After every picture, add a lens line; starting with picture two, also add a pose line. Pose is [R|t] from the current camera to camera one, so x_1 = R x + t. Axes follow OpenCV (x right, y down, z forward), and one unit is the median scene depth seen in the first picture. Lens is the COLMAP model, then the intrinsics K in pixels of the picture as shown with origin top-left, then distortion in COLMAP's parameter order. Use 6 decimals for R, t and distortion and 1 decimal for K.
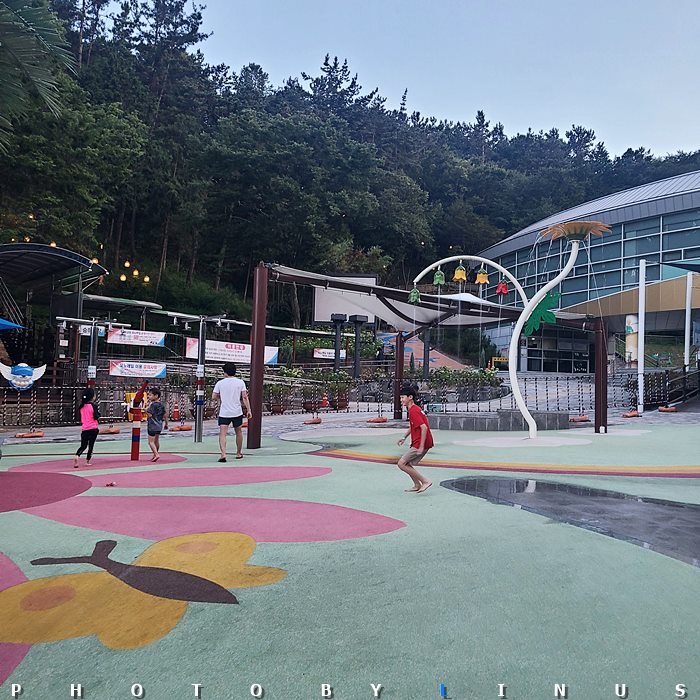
lens RADIAL K [[690.2, 0, 350.0], [0, 690.2, 350.0], [0, 0, 1]] dist [0.054583, -0.028888]
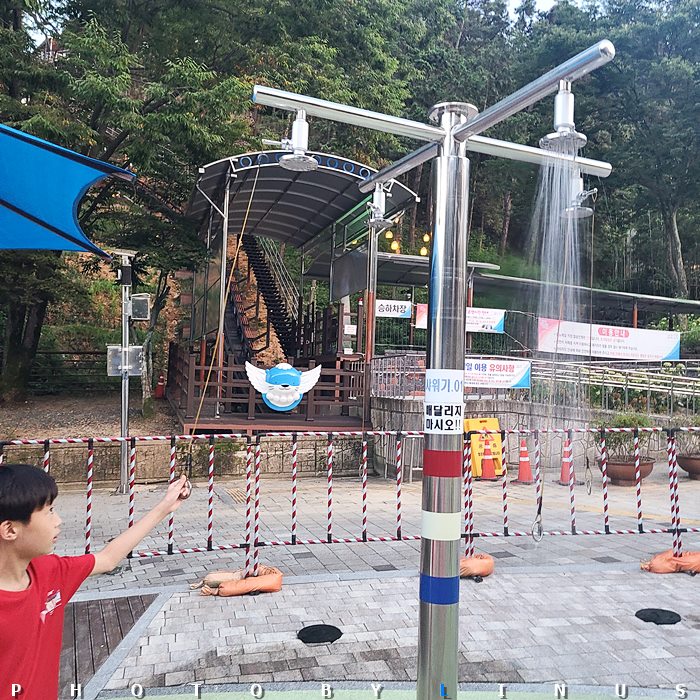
lens RADIAL K [[690.2, 0, 350.0], [0, 690.2, 350.0], [0, 0, 1]] dist [0.054583, -0.028888]
pose [[0.919335, -0.020230, -0.392956, -0.133421], [0.020873, 0.999779, -0.002638, 0.007234], [0.392922, -0.005777, 0.919553, 0.340335]]
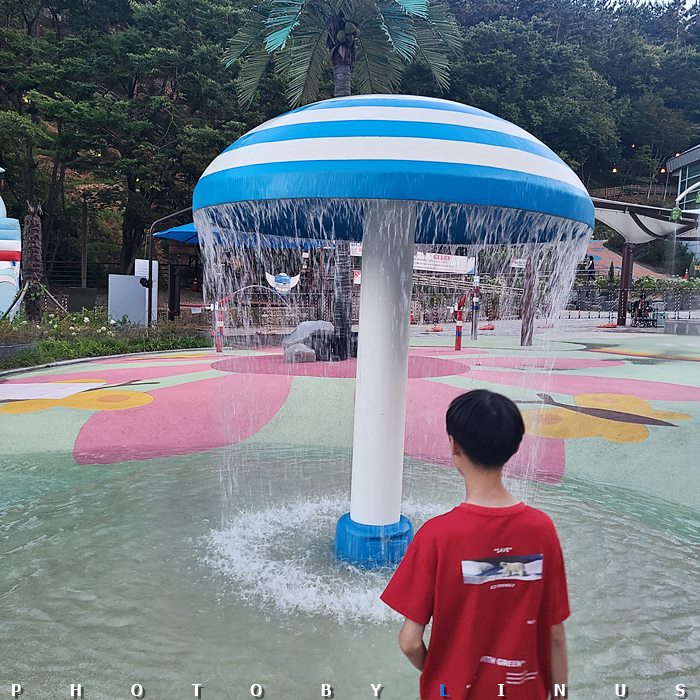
lens RADIAL K [[690.2, 0, 350.0], [0, 690.2, 350.0], [0, 0, 1]] dist [0.054583, -0.028888]
pose [[0.977092, 0.026113, -0.211207, -0.071188], [0.002168, 0.991171, 0.132574, -0.004520], [0.212804, -0.129995, 0.968409, -0.091908]]
